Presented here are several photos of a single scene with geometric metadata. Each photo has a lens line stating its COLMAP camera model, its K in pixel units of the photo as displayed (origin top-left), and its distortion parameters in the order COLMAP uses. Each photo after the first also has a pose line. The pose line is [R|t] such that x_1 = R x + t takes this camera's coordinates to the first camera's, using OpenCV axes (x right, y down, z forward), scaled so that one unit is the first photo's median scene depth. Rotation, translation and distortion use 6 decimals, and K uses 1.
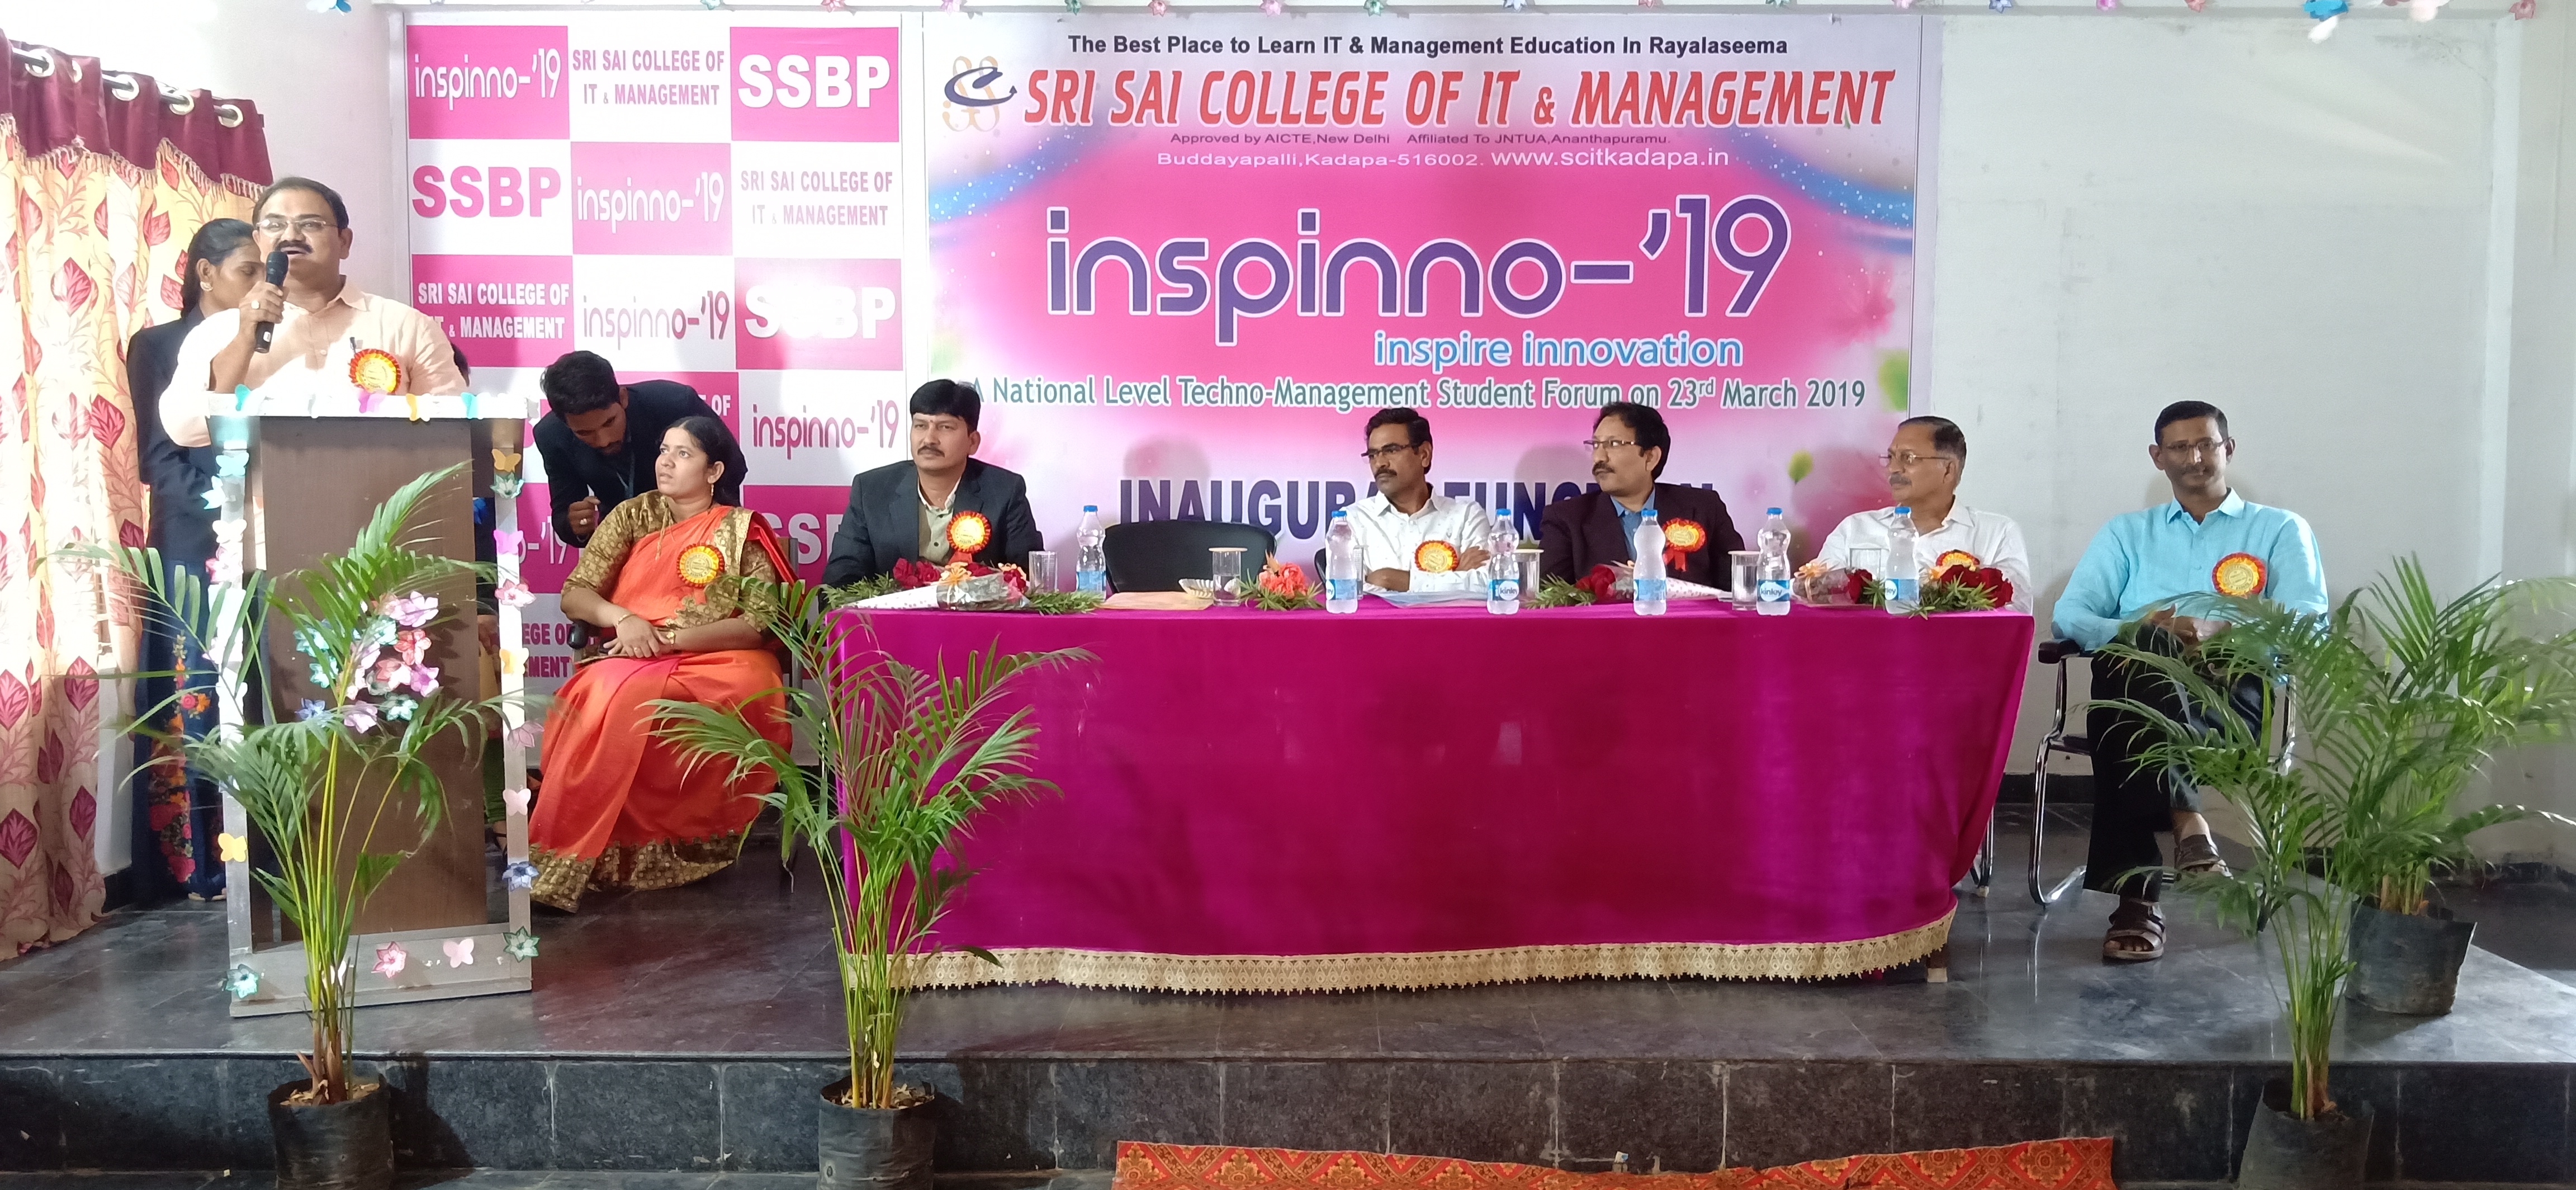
lens RADIAL K [[2014.8, 0, 1277.8], [0, 2014.8, 615.6], [0, 0, 1]] dist [0.081654, -0.173654]
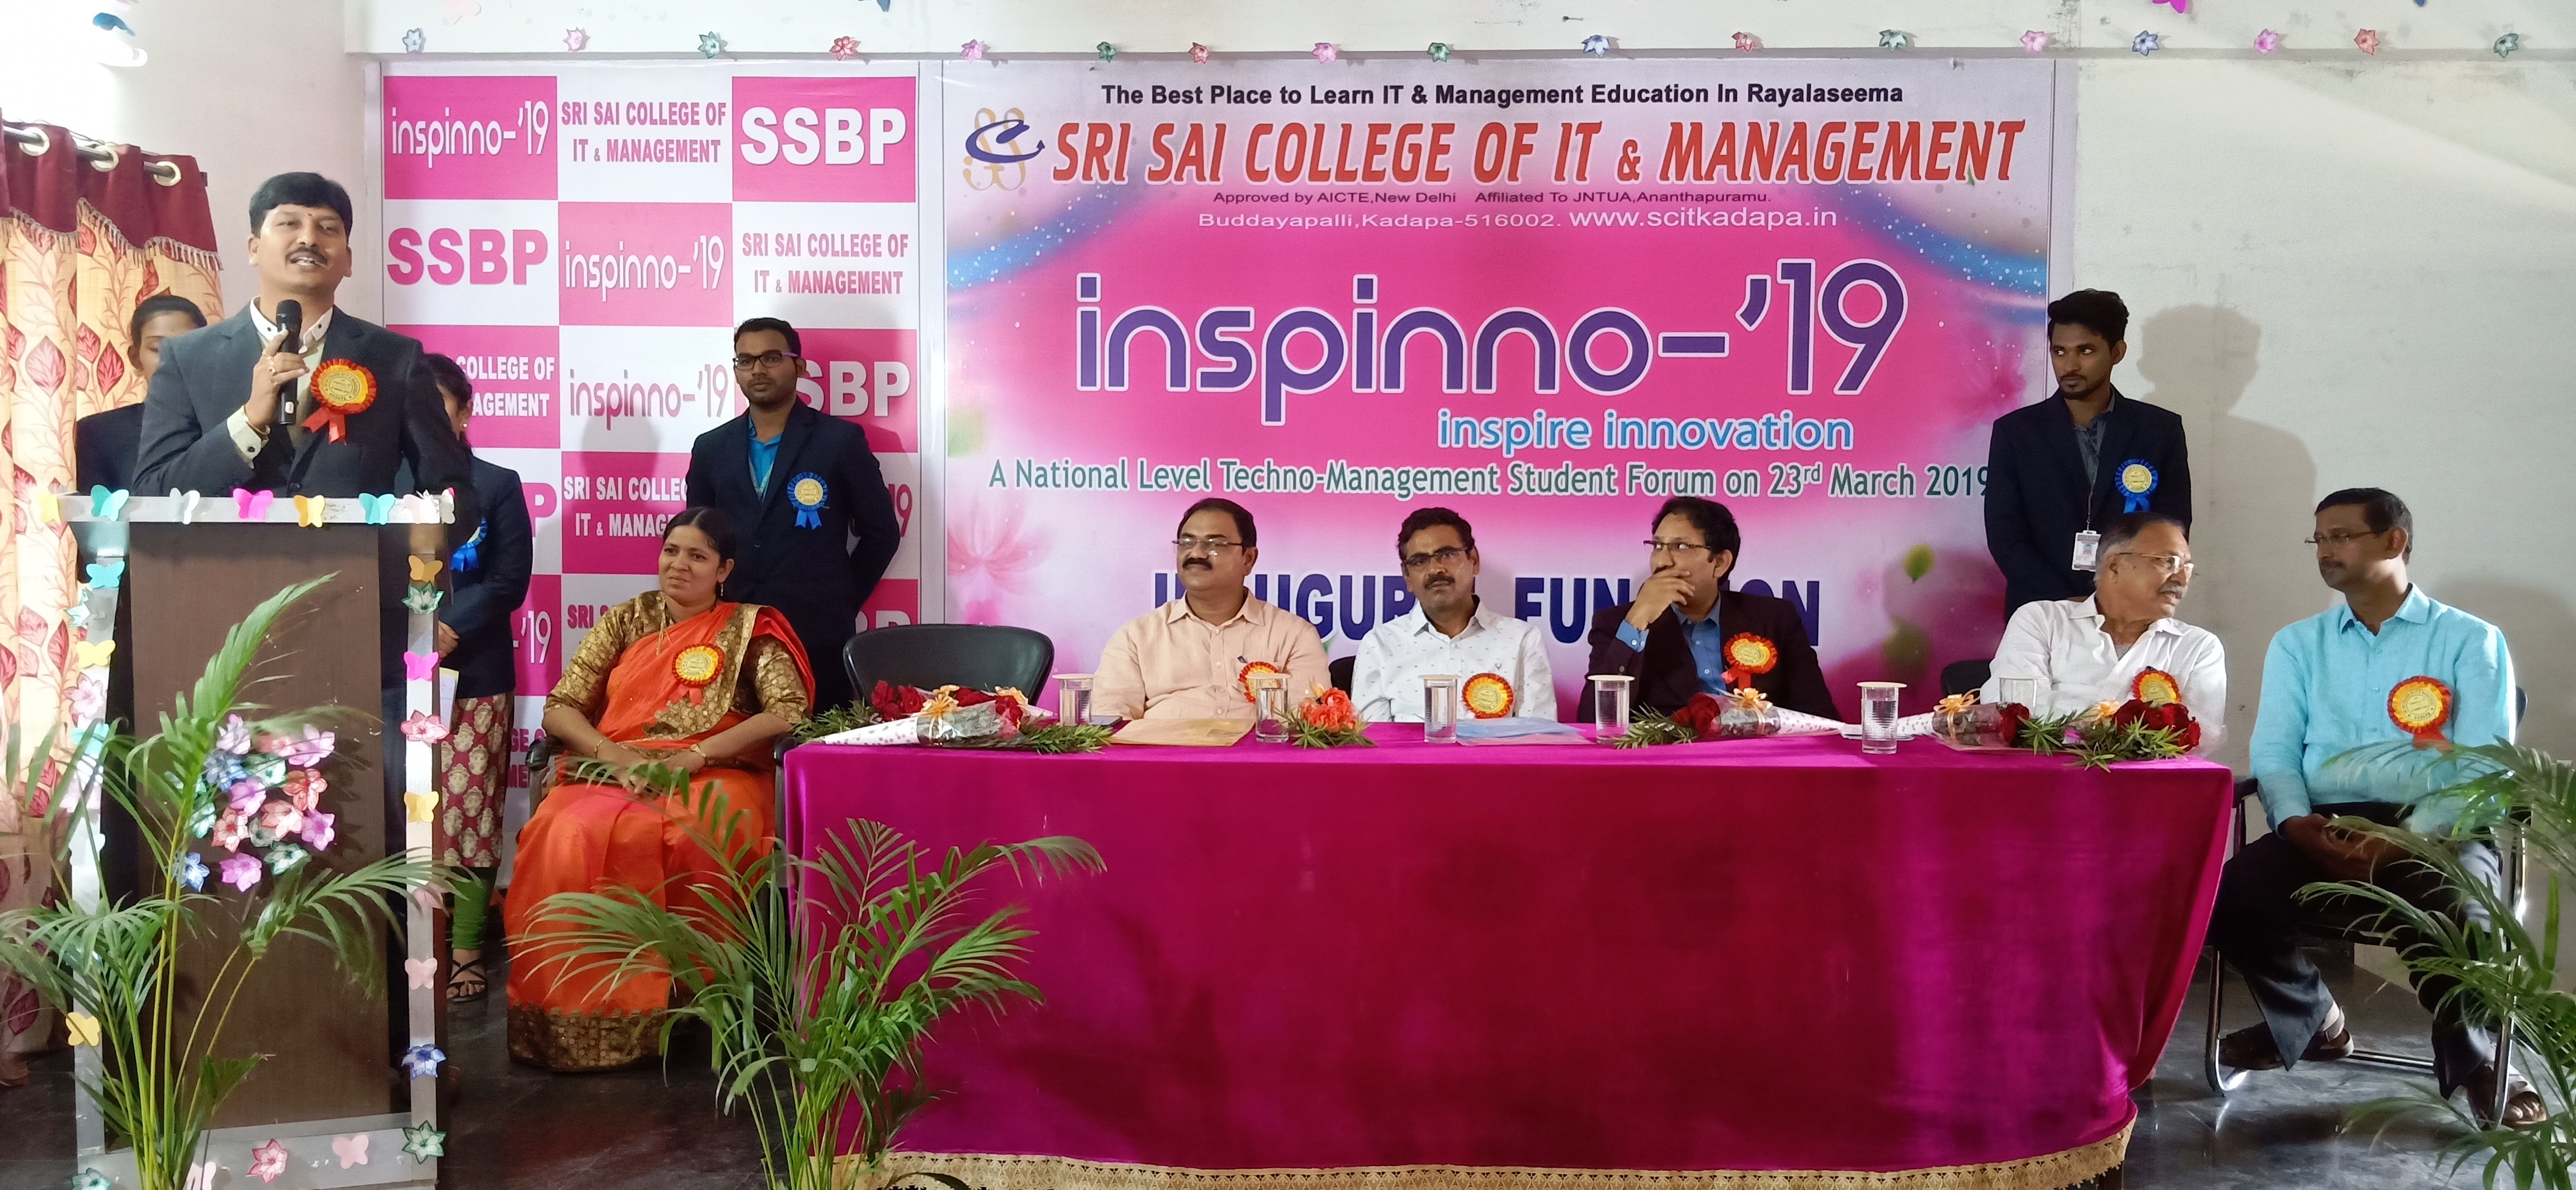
lens RADIAL K [[2014.8, 0, 1279.2], [0, 2014.8, 607.7], [0, 0, 1]] dist [0.081654, -0.173654]
pose [[0.999457, 0.005323, -0.032519, 0.006845], [-0.006376, 0.999456, -0.032353, -0.023472], [0.032329, 0.032543, 0.998947, 0.104277]]
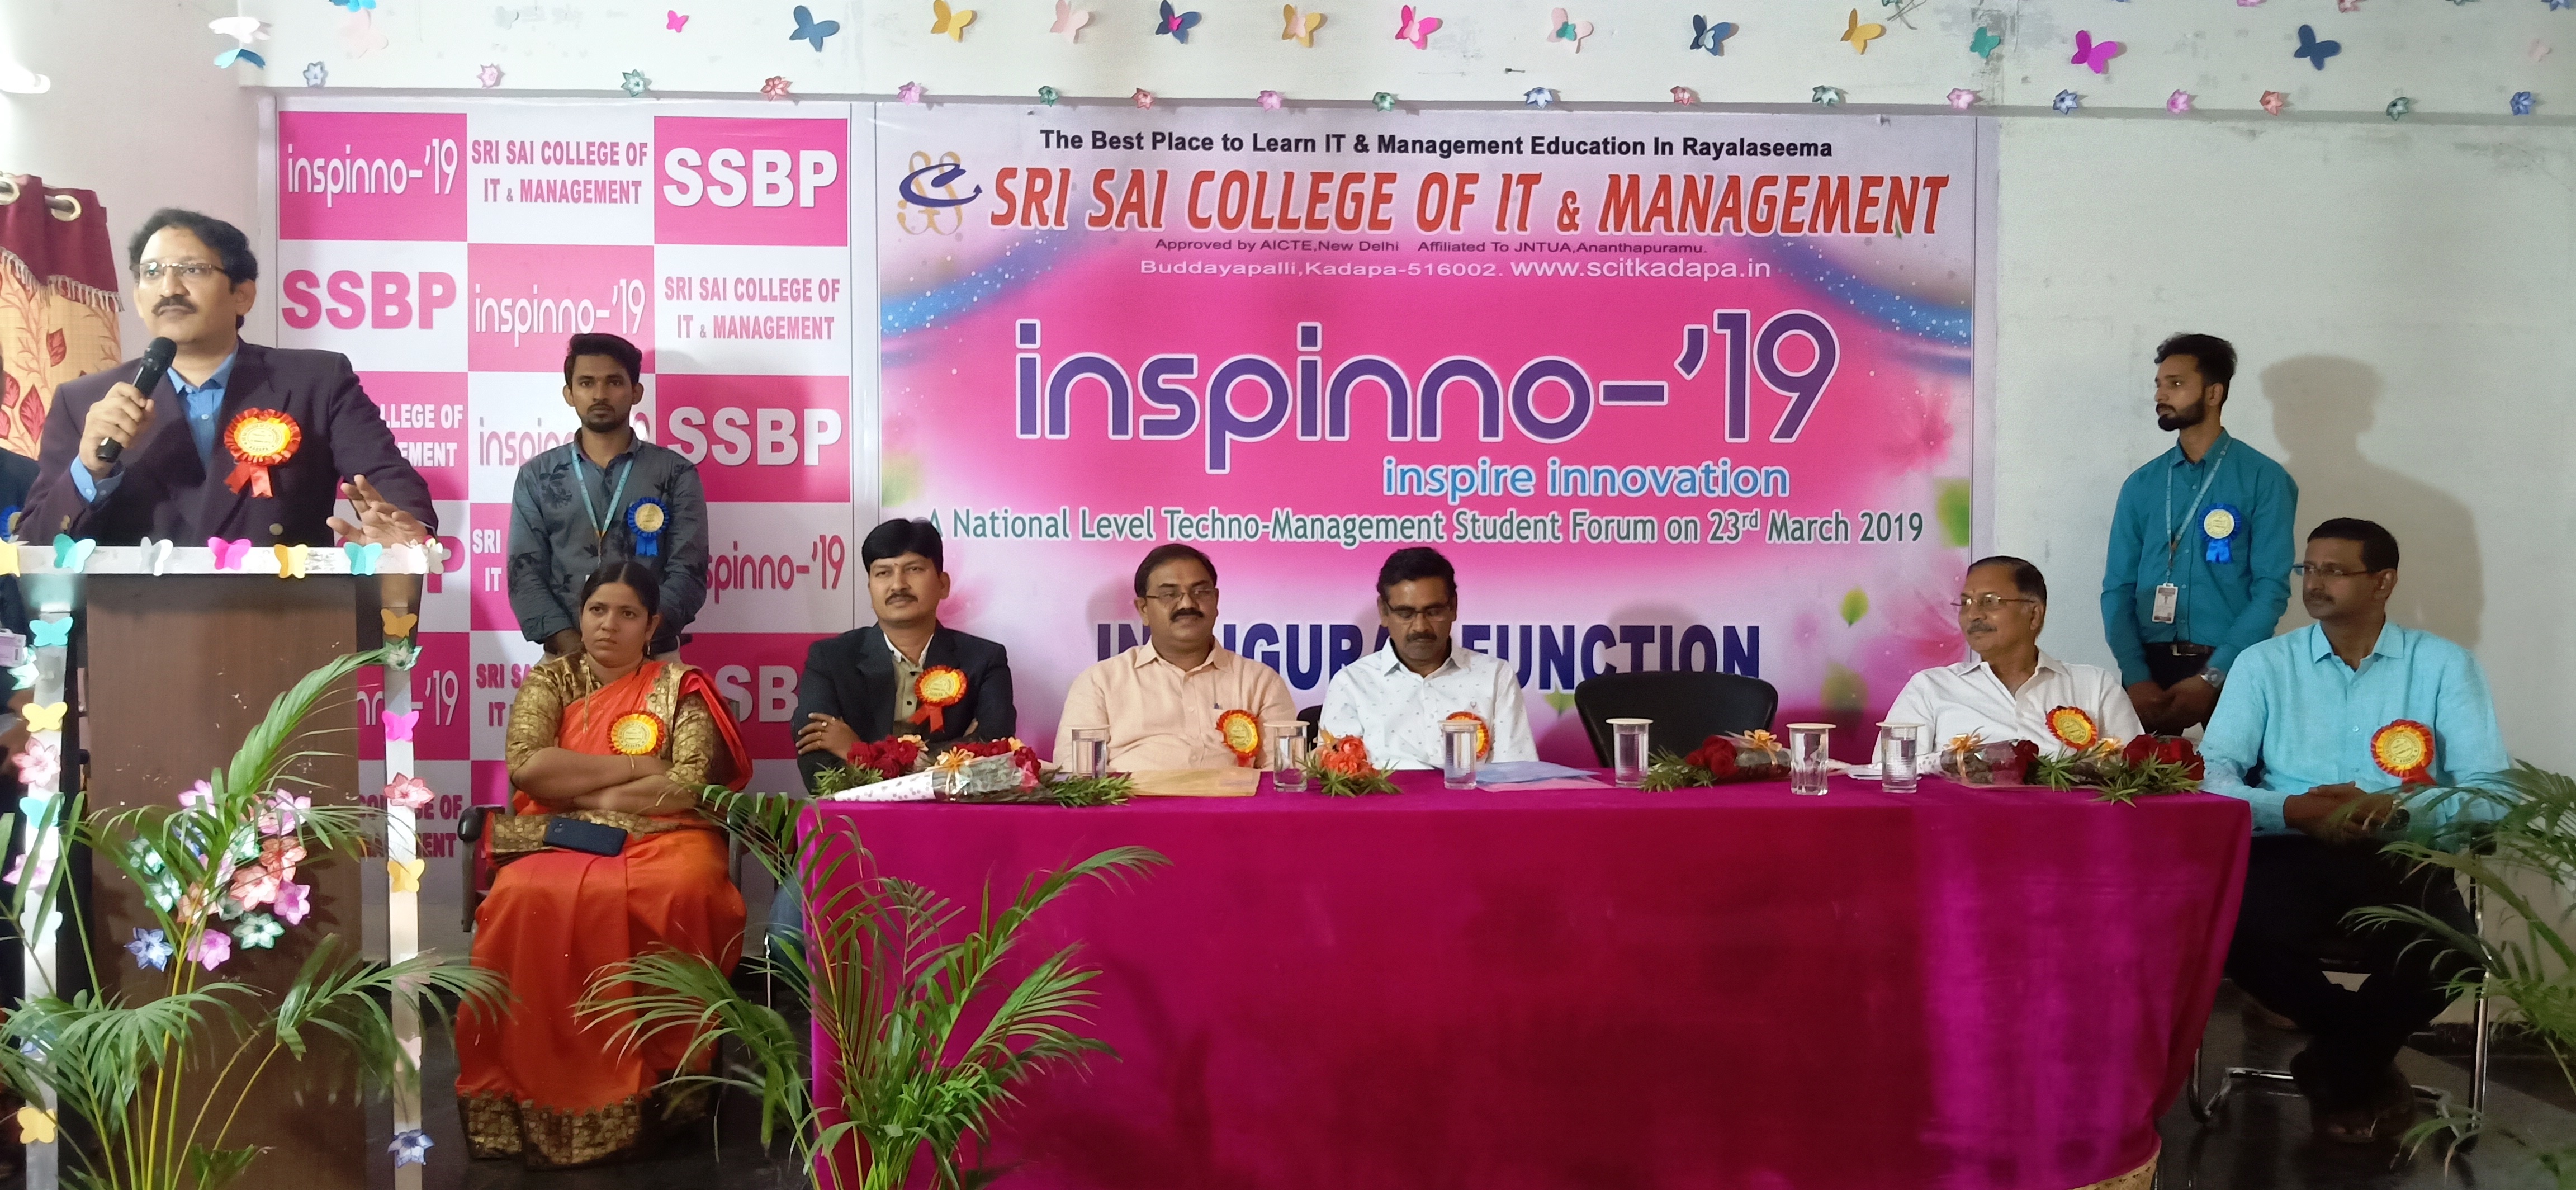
lens RADIAL K [[2014.8, 0, 1277.1], [0, 2014.8, 612.0], [0, 0, 1]] dist [0.081654, -0.173654]
pose [[0.998166, -0.004367, 0.060385, -0.053781], [0.007893, 0.998269, -0.058279, -0.020872], [-0.060025, 0.058649, 0.996472, 0.115867]]
